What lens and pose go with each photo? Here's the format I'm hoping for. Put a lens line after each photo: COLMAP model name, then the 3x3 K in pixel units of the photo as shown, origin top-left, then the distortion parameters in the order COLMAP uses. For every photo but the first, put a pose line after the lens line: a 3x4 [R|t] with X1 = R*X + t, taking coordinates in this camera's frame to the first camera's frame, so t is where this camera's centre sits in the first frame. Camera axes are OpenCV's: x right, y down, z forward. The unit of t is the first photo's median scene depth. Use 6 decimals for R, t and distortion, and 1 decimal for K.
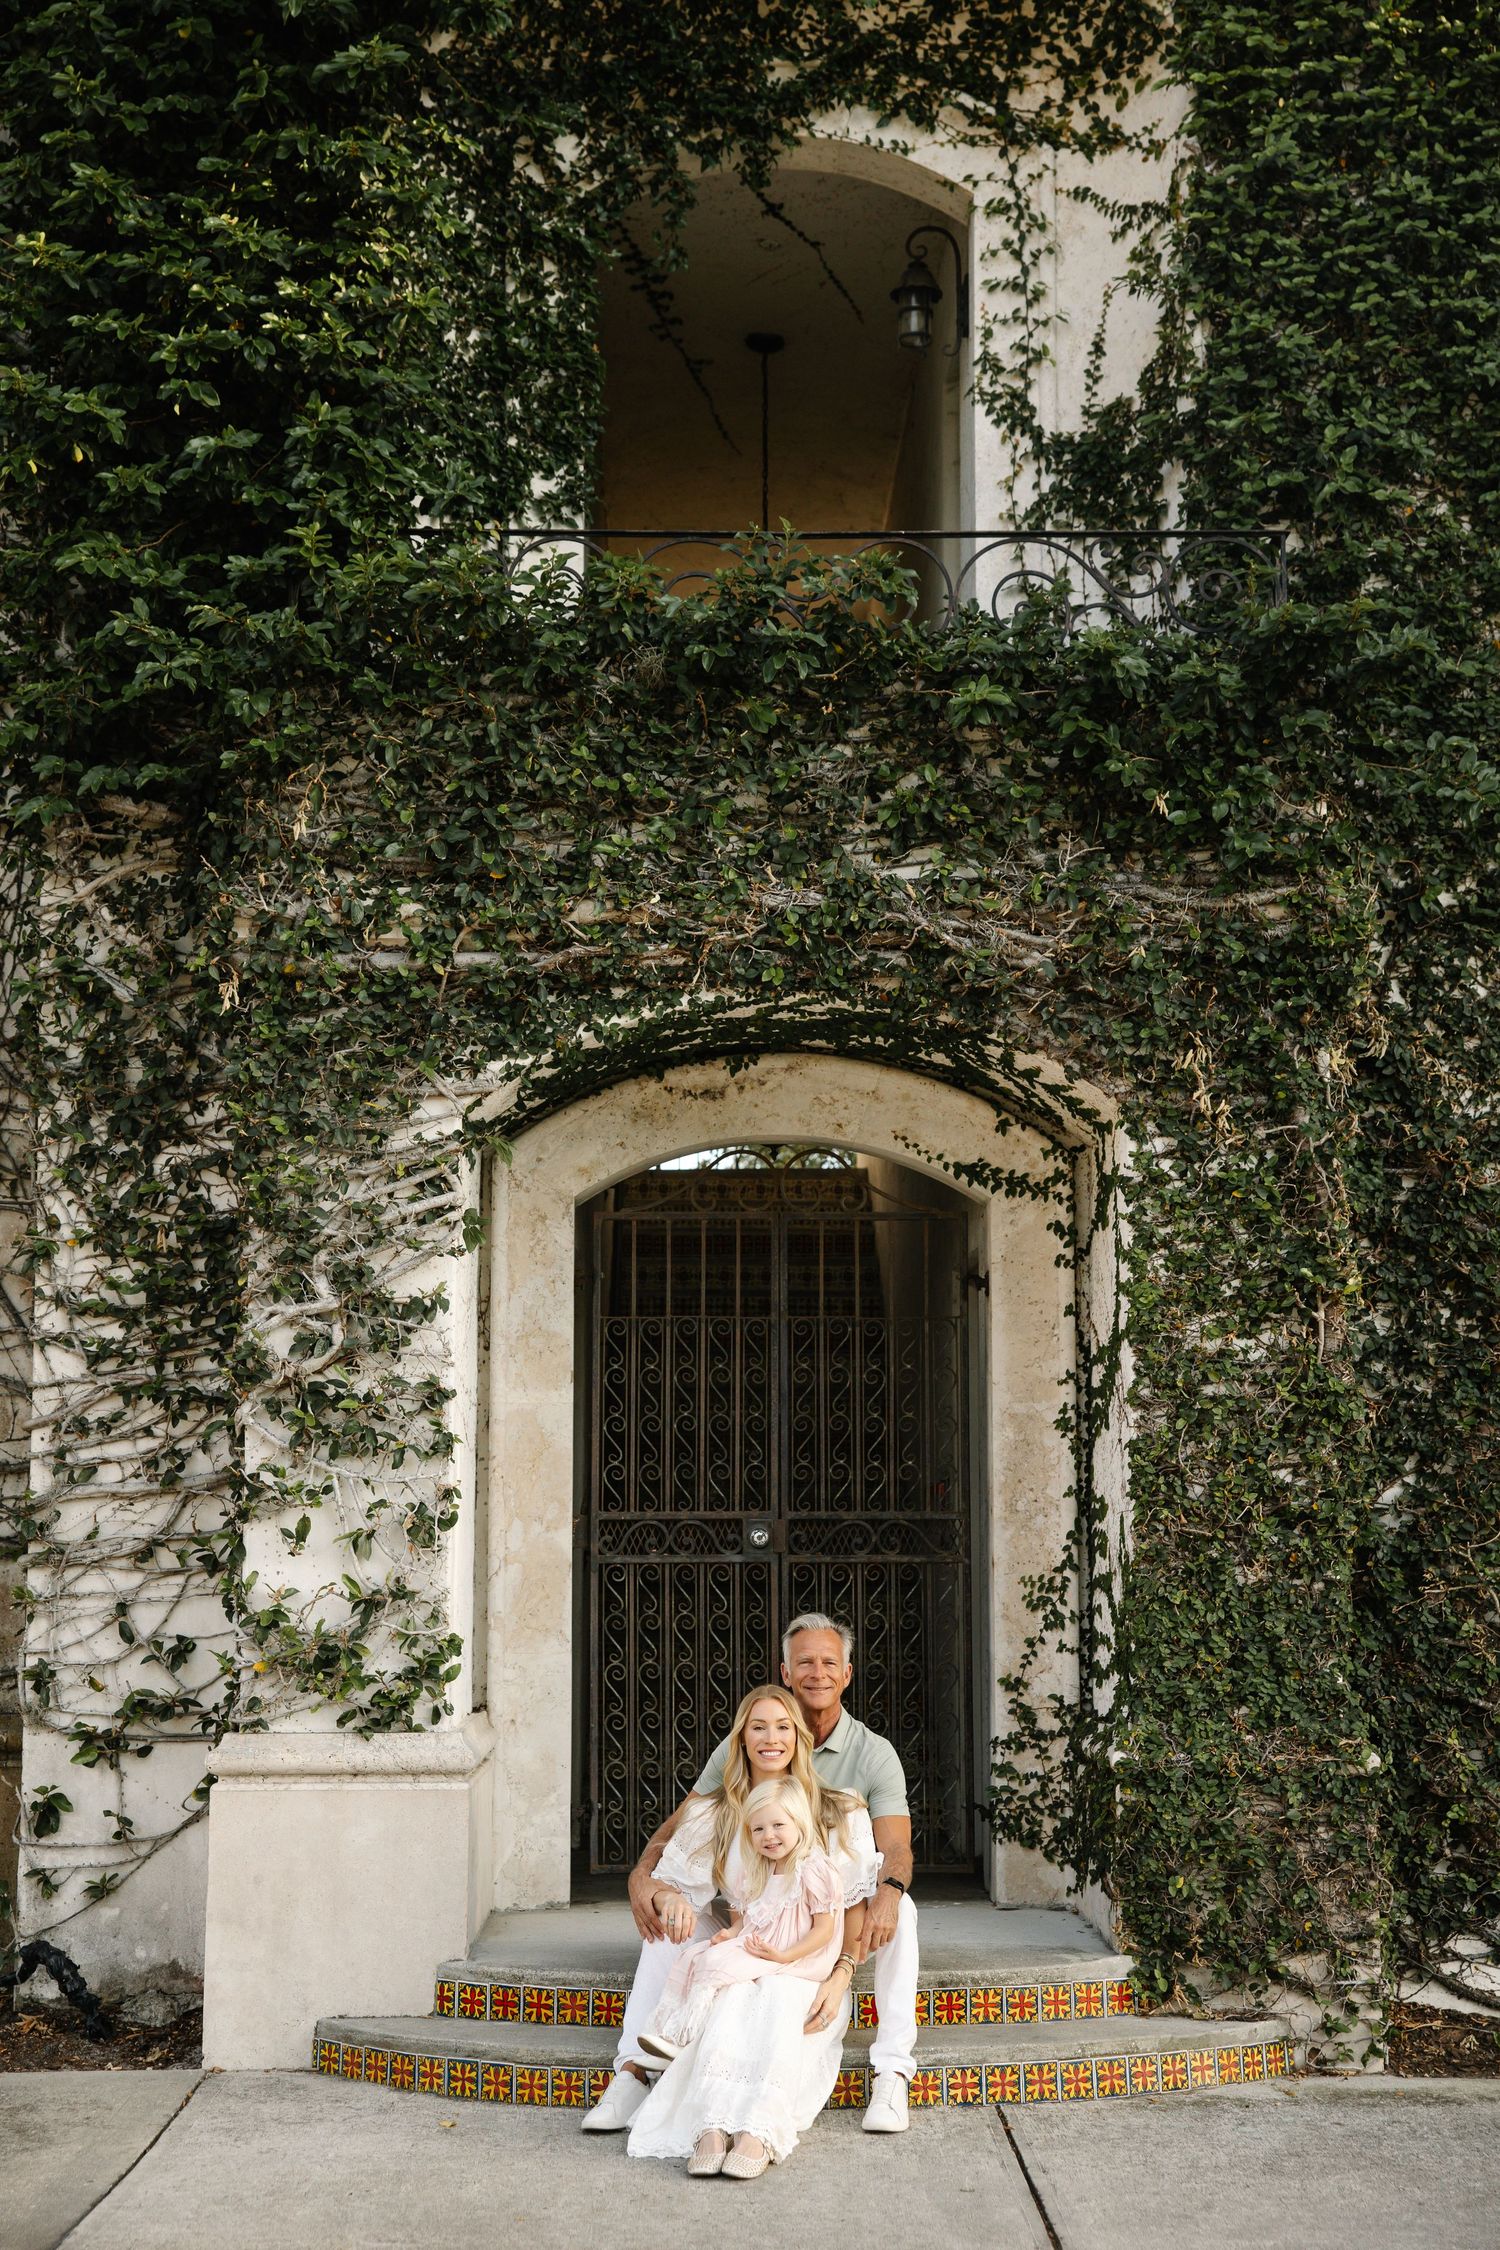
lens RADIAL K [[3500.9, 0, 761.6], [0, 3500.9, 1147.6], [0, 0, 1]] dist [0.105375, 0.000000]
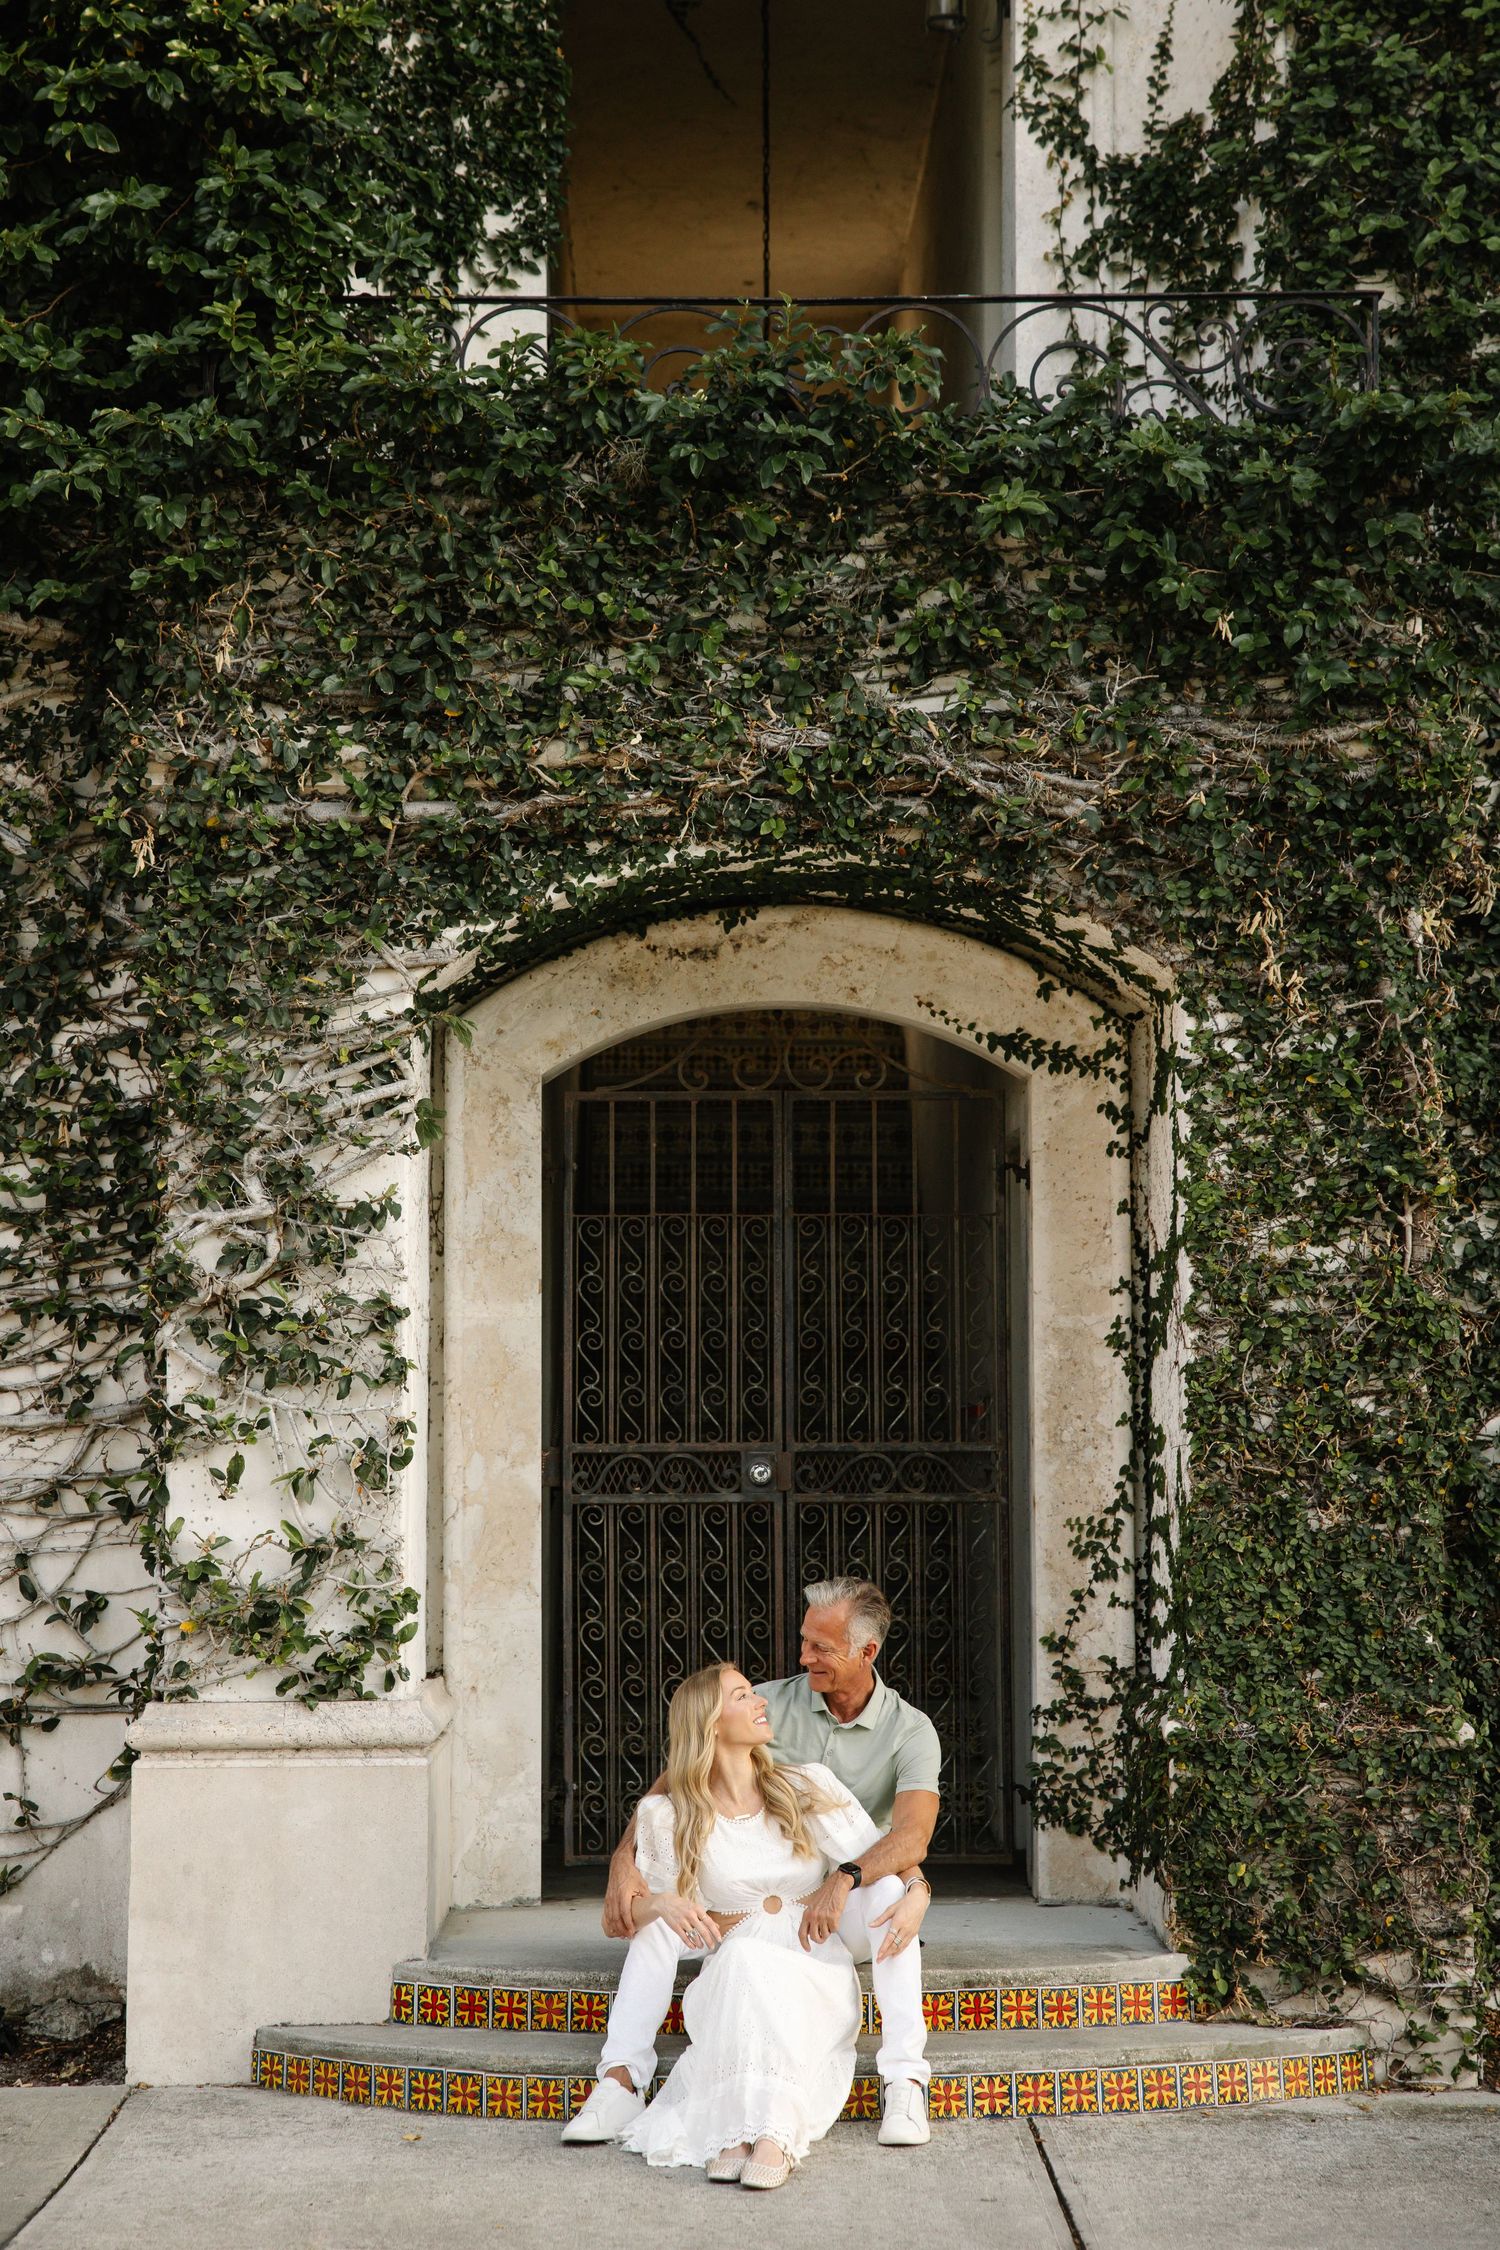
lens RADIAL K [[5207.6, 0, 736.1], [0, 5207.6, 1108.0], [0, 0, 1]] dist [0.364405, 0.000000]
pose [[0.999963, -0.003219, -0.008036, 0.004203], [0.003610, 0.998786, 0.049121, -0.042946], [0.007868, -0.049148, 0.998760, -0.283710]]
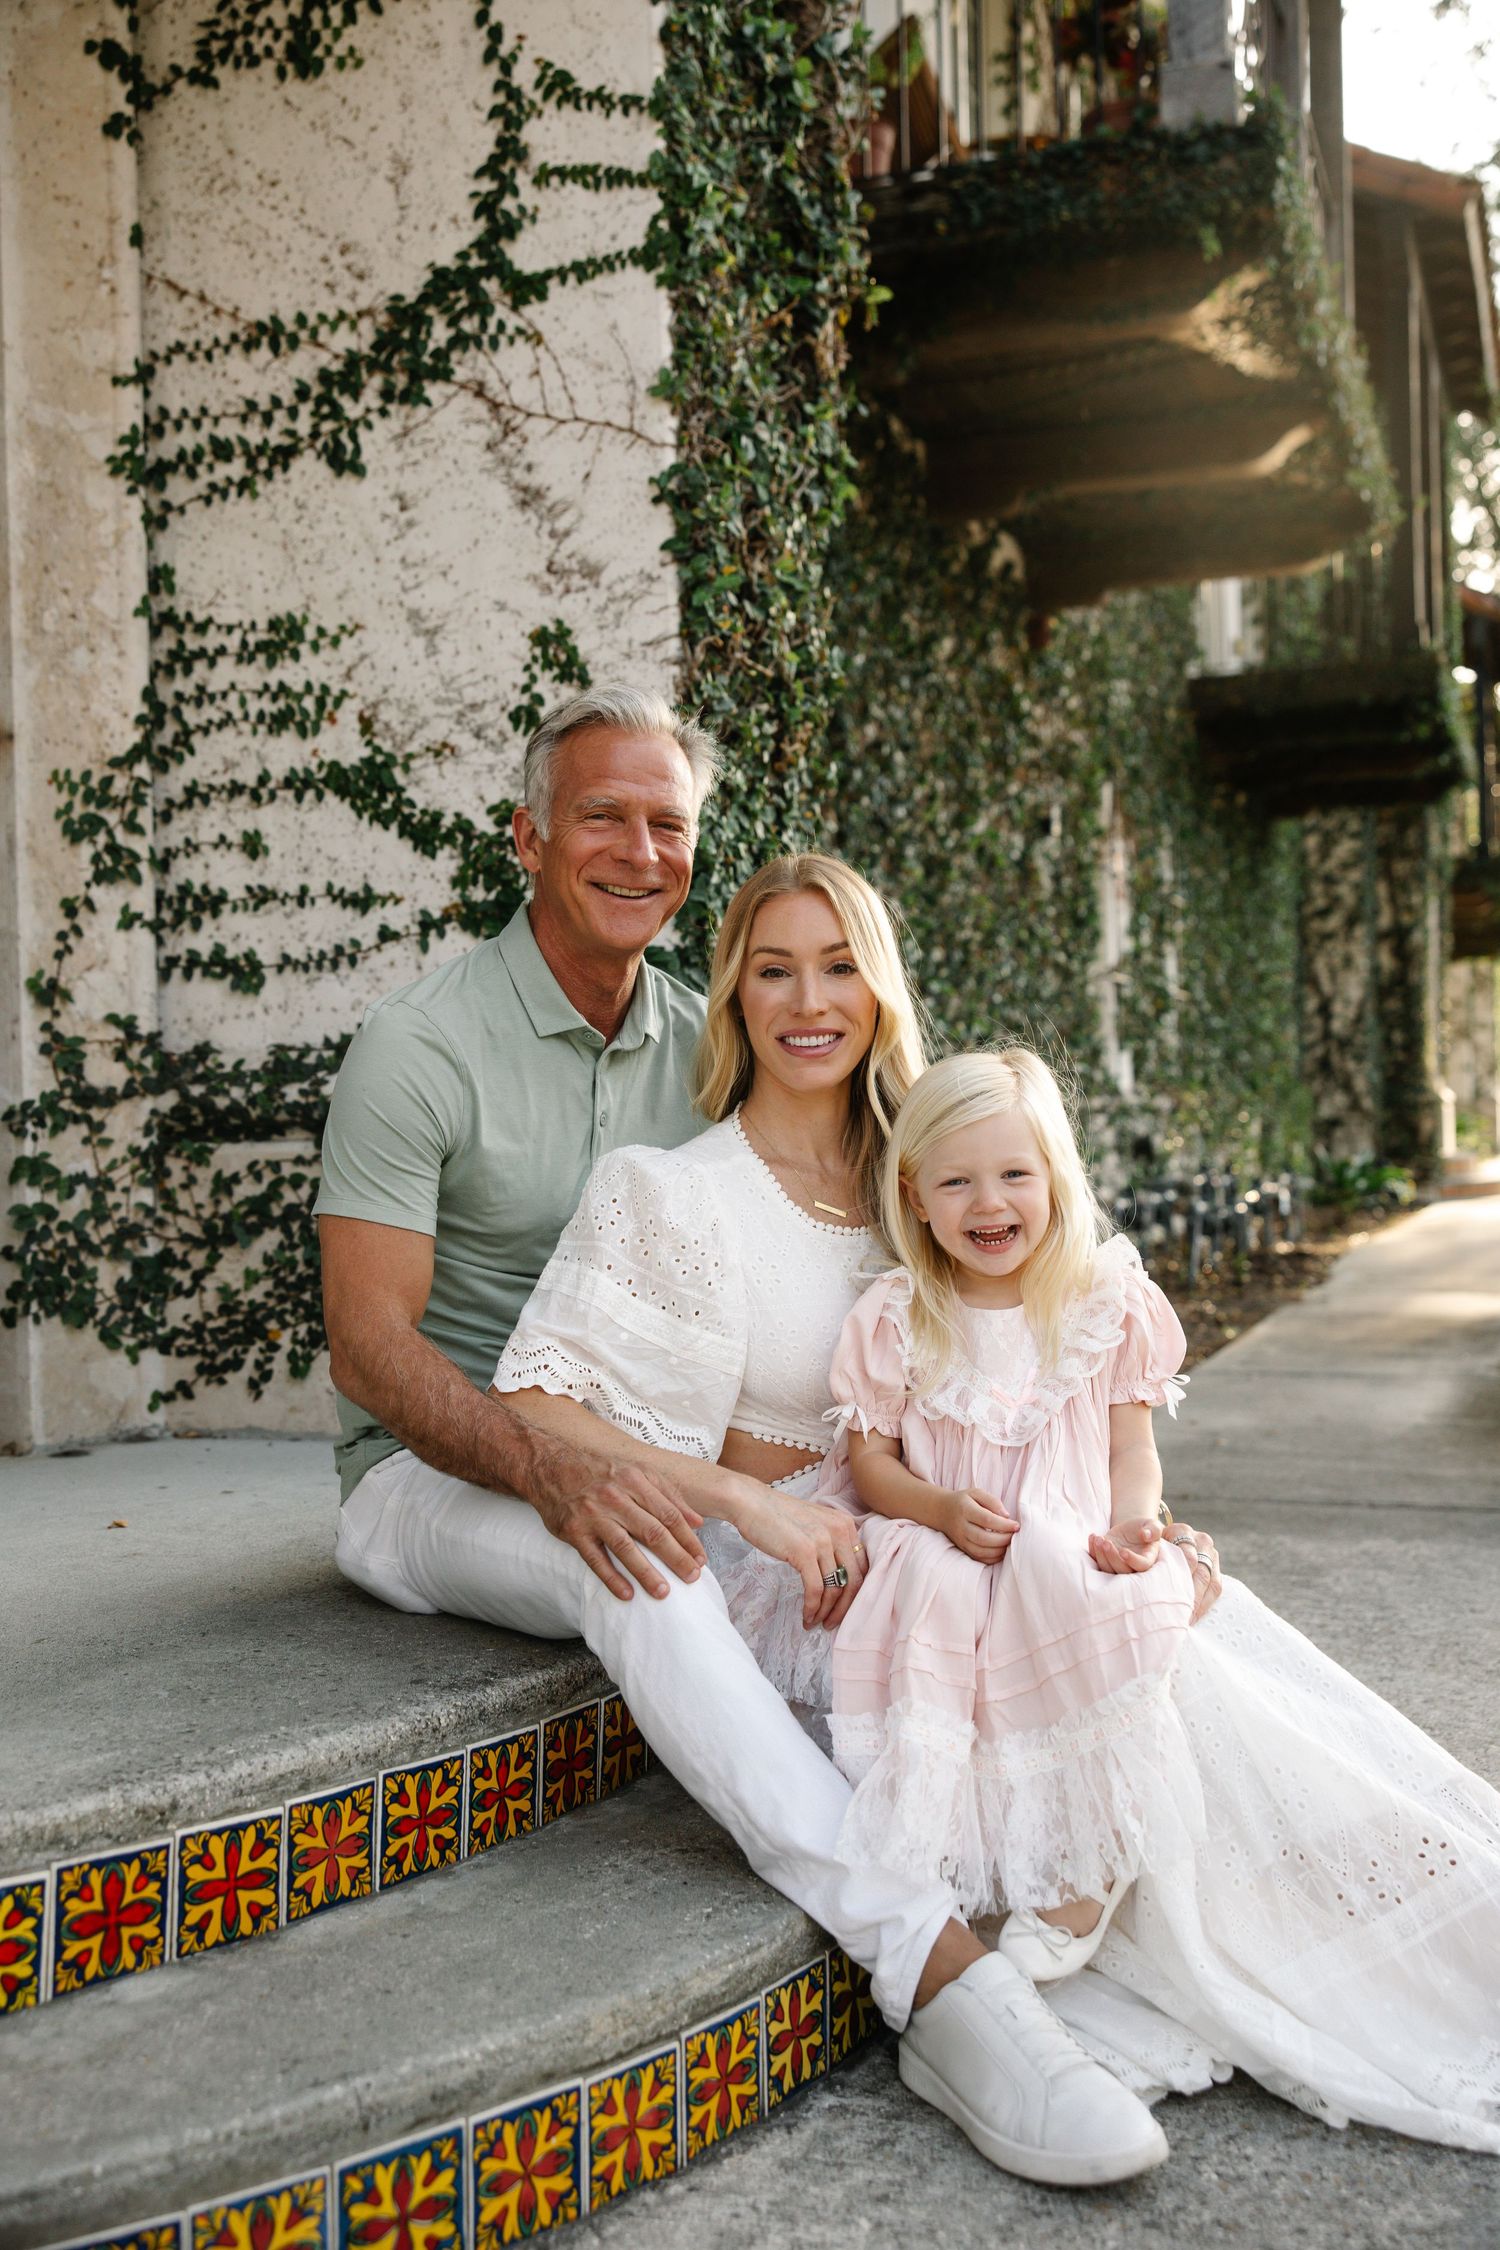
lens RADIAL K [[2458.7, 0, 753.7], [0, 2458.7, 1129.8], [0, 0, 1]] dist [0.044135, 0.000000]
pose [[0.312146, -0.009417, 0.949987, -0.228000], [-0.069642, 0.997034, 0.032767, 0.162764], [-0.947478, -0.076387, 0.310565, 0.851368]]
